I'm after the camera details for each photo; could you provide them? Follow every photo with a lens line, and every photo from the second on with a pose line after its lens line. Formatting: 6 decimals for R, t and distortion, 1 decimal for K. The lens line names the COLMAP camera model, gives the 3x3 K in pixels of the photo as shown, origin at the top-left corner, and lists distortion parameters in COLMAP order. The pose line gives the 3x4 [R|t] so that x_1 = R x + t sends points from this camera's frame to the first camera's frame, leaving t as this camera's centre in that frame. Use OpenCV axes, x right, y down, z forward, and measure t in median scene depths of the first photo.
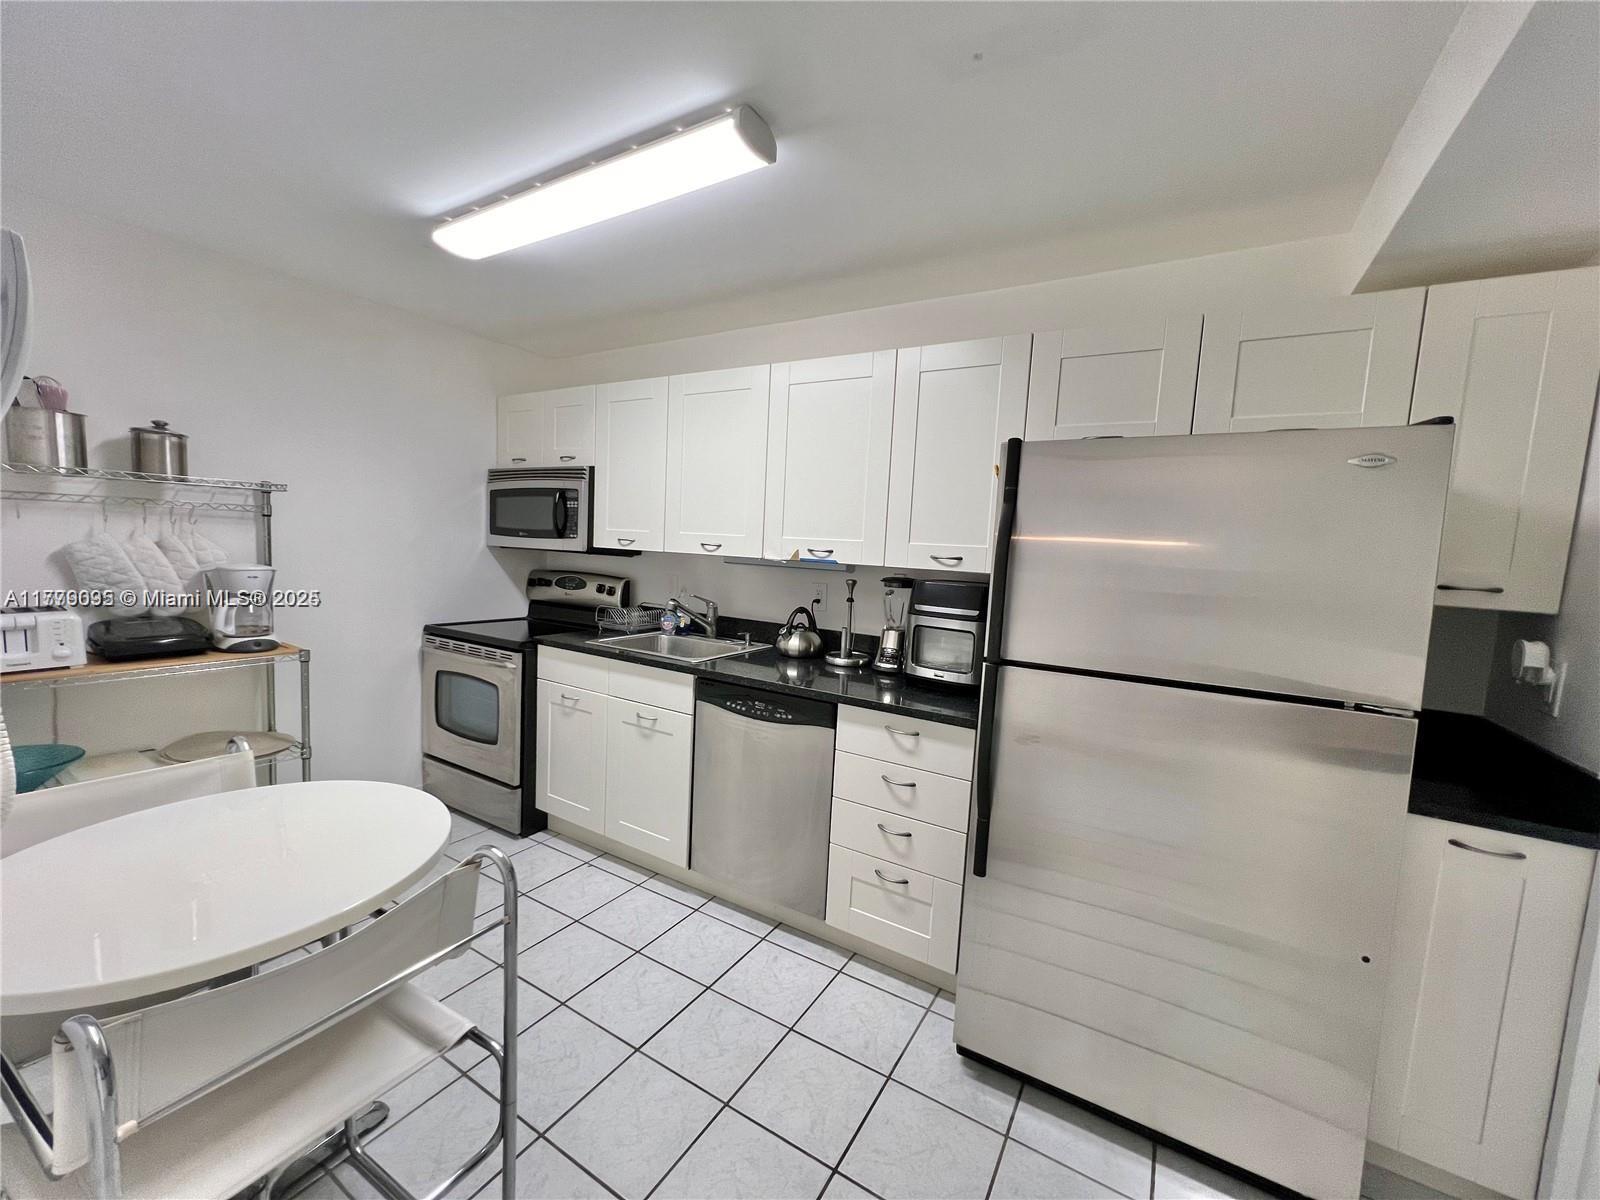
lens RADIAL K [[643.6, 0, 796.8], [0, 643.6, 605.8], [0, 0, 1]] dist [-0.002004, -0.000457]
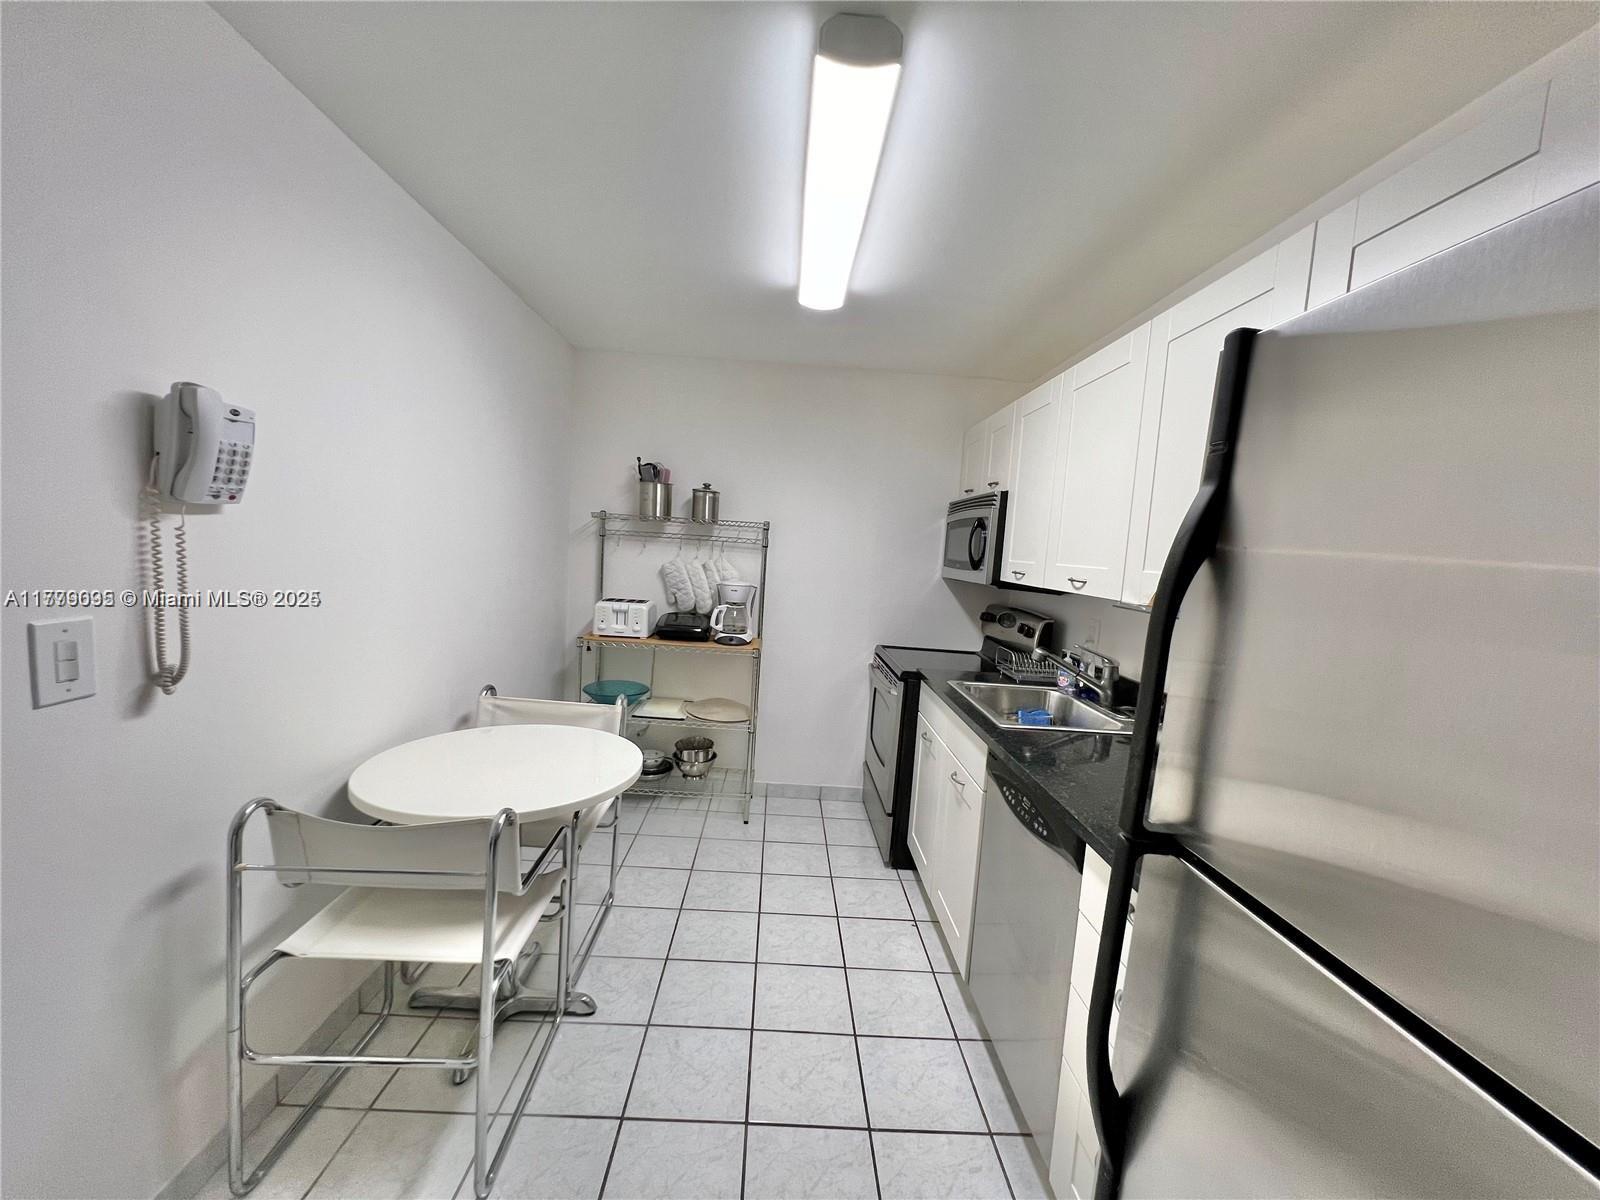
lens RADIAL K [[639.7, 0, 796.5], [0, 639.7, 602.2], [0, 0, 1]] dist [-0.000808, 0.000185]
pose [[0.543165, 0.062887, -0.837267, 0.356614], [-0.120815, 0.992668, -0.003818, -0.029898], [0.830888, 0.103228, 0.546780, 0.354684]]
